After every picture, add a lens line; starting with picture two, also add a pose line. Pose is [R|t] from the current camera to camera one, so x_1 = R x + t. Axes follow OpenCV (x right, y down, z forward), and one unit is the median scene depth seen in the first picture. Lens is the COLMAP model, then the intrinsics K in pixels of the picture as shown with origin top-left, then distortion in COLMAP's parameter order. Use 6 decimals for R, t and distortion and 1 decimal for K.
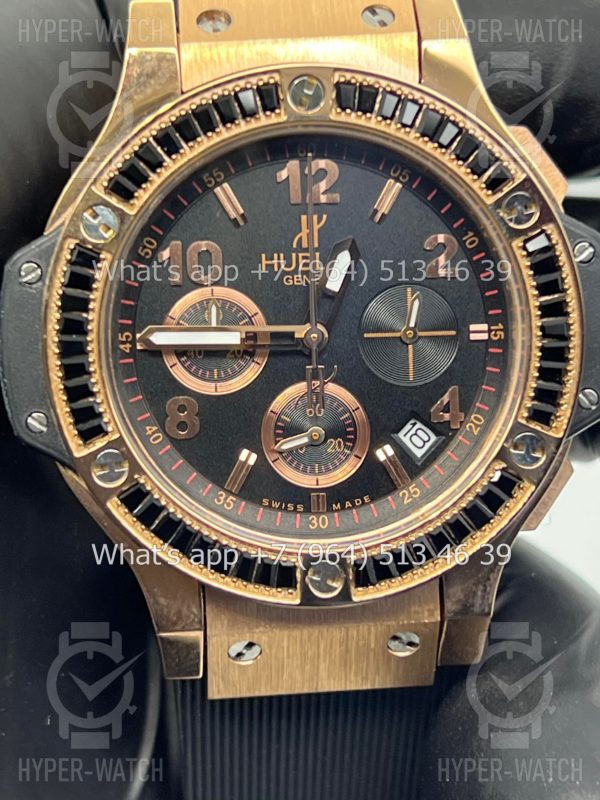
lens RADIAL K [[1928.6, 0, 306.7], [0, 1928.6, 402.1], [0, 0, 1]] dist [0.036546, 0.000000]
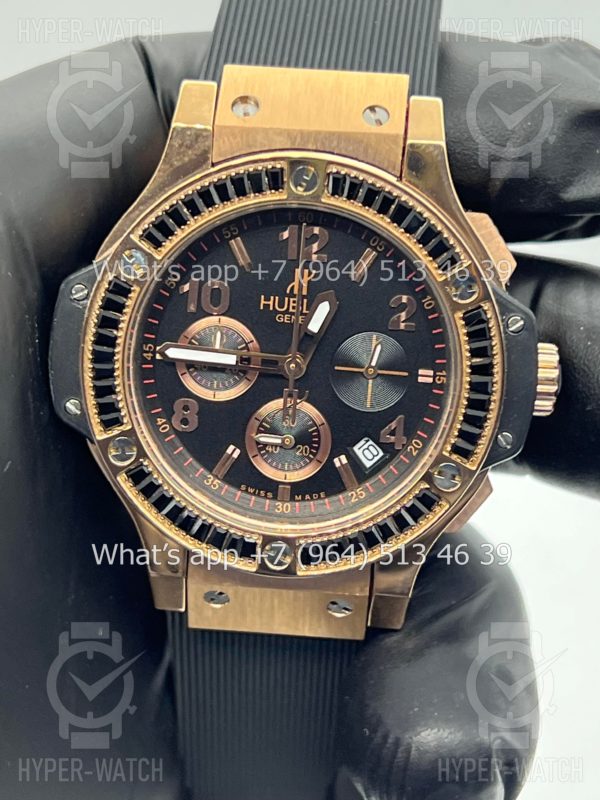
lens RADIAL K [[1928.6, 0, 298.1], [0, 1928.6, 403.1], [0, 0, 1]] dist [0.036546, 0.000000]
pose [[0.985894, 0.125377, -0.110878, 0.151509], [-0.112656, 0.987027, 0.114395, -0.156072], [0.123782, -0.100290, 0.987228, -0.258504]]
